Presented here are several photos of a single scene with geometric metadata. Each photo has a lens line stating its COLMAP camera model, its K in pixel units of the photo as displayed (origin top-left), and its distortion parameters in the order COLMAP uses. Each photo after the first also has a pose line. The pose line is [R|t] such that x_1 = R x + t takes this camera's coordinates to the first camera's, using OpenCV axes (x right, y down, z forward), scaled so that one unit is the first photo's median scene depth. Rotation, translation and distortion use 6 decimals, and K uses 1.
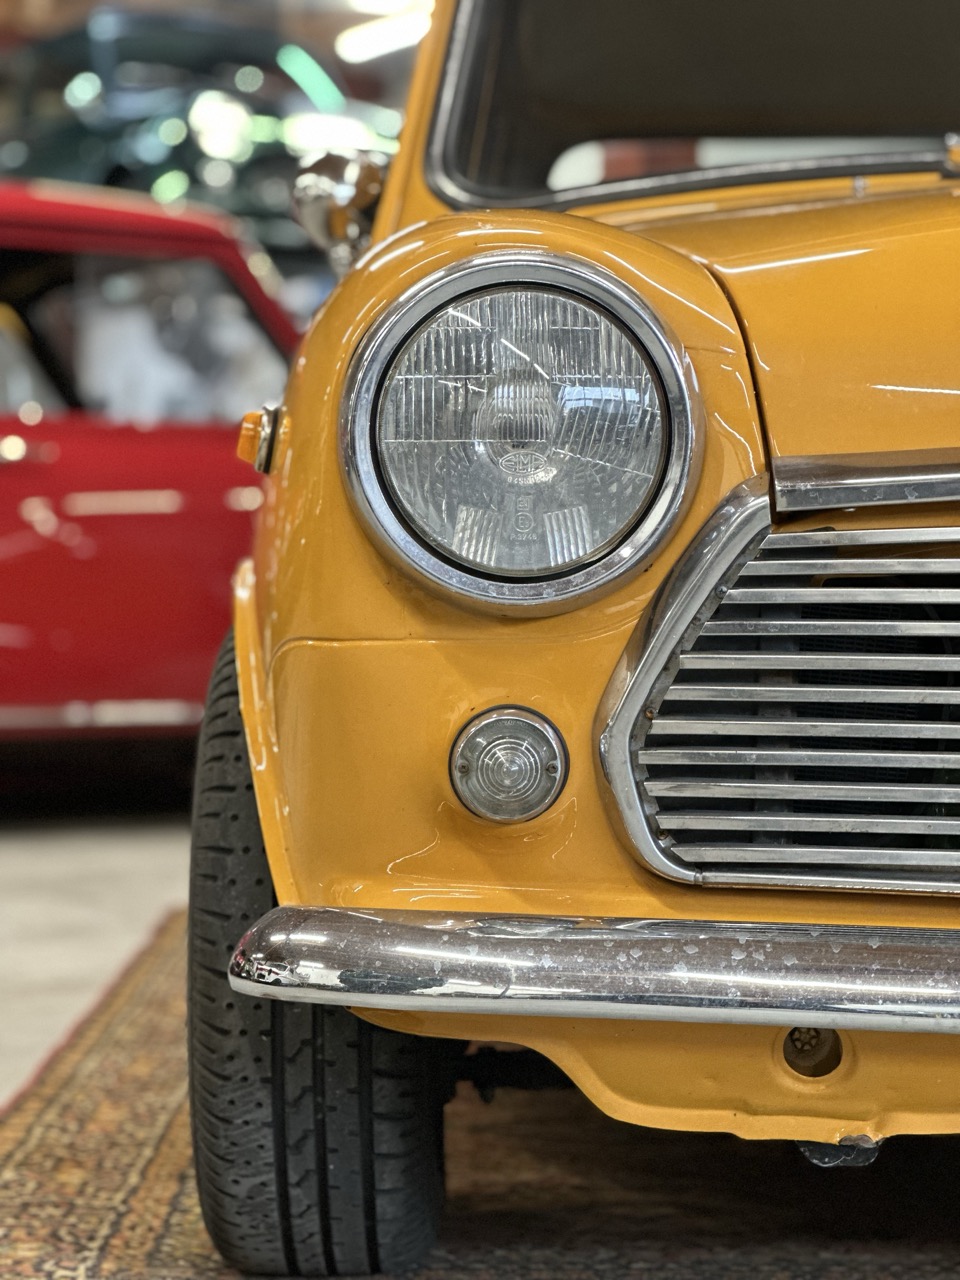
lens RADIAL K [[2836.5, 0, 480.0], [0, 2836.5, 634.9], [0, 0, 1]] dist [0.171925, 0.000000]
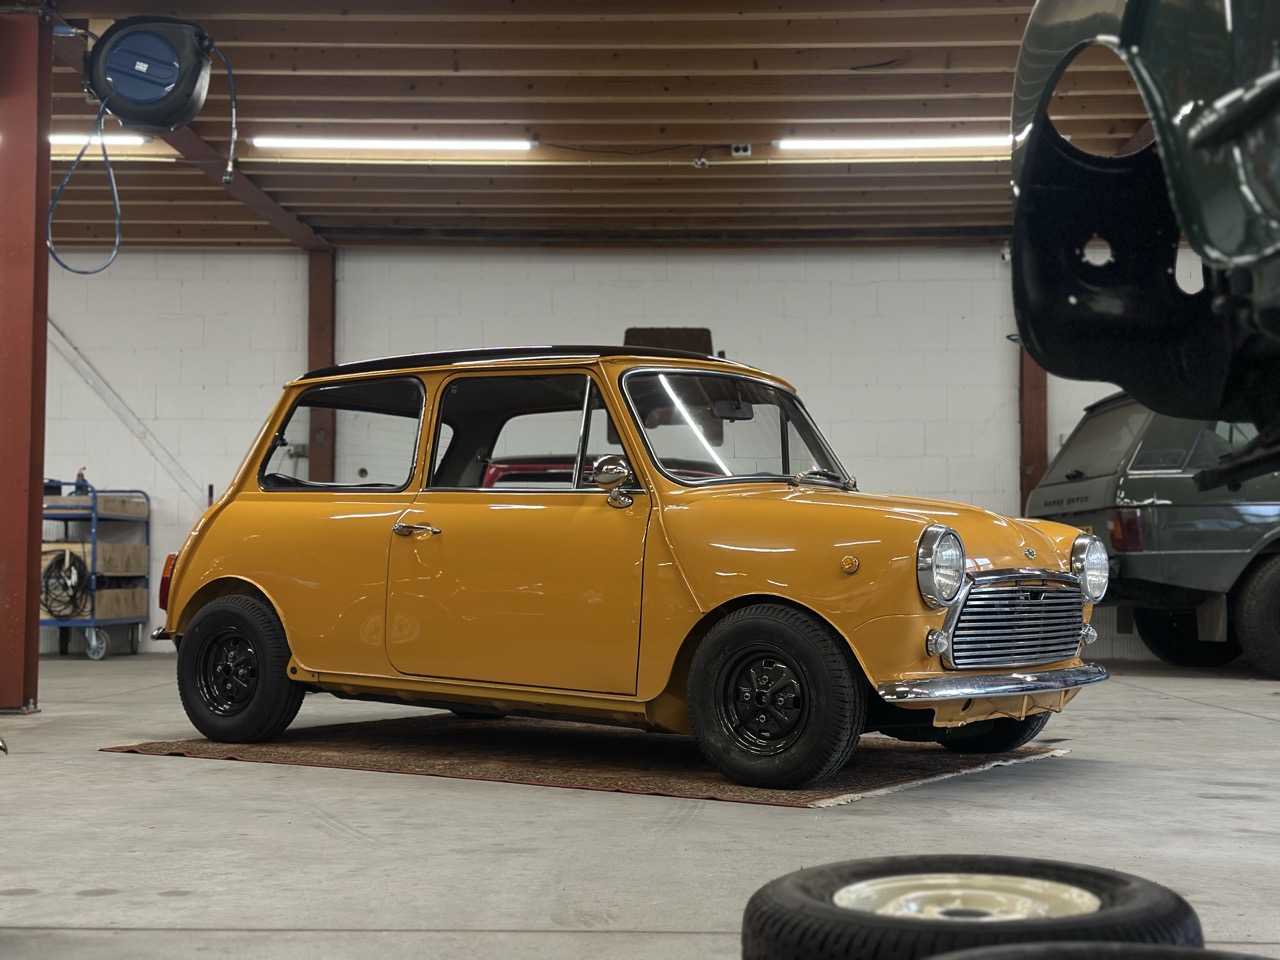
lens RADIAL K [[1760.5, 0, 649.2], [0, 1760.5, 492.7], [0, 0, 1]] dist [0.120393, 0.000000]
pose [[0.561569, 0.033086, 0.826768, -2.421729], [0.012996, 0.998724, -0.048795, -0.055872], [-0.827328, 0.038147, 0.560423, -0.149755]]
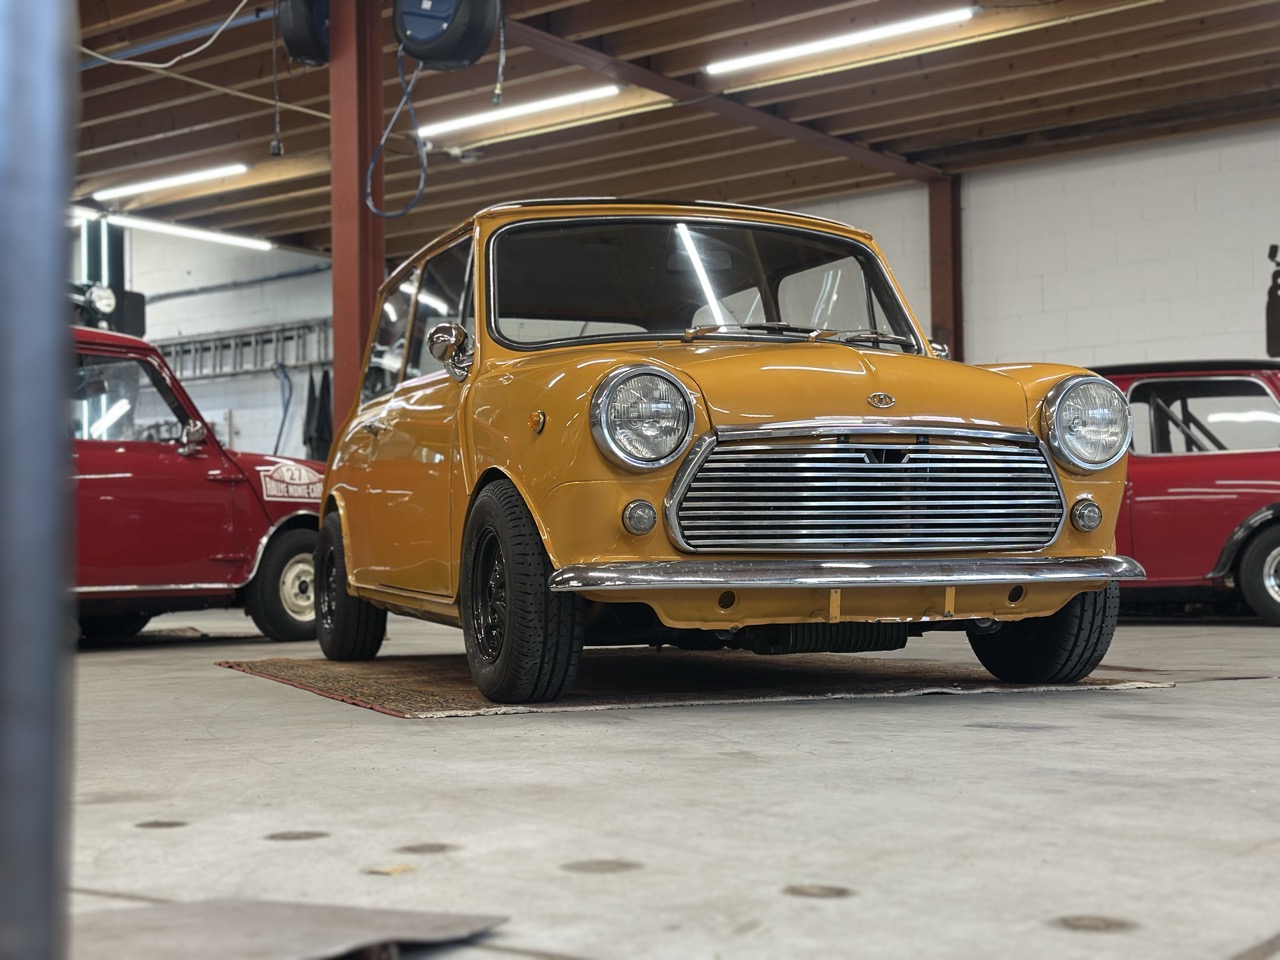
lens RADIAL K [[1760.5, 0, 644.9], [0, 1760.5, 503.5], [0, 0, 1]] dist [0.120393, 0.000000]
pose [[0.933563, -0.010548, 0.358259, -0.711842], [0.029868, 0.998380, -0.048438, 0.127509], [-0.357168, 0.055920, 0.932365, -0.909332]]
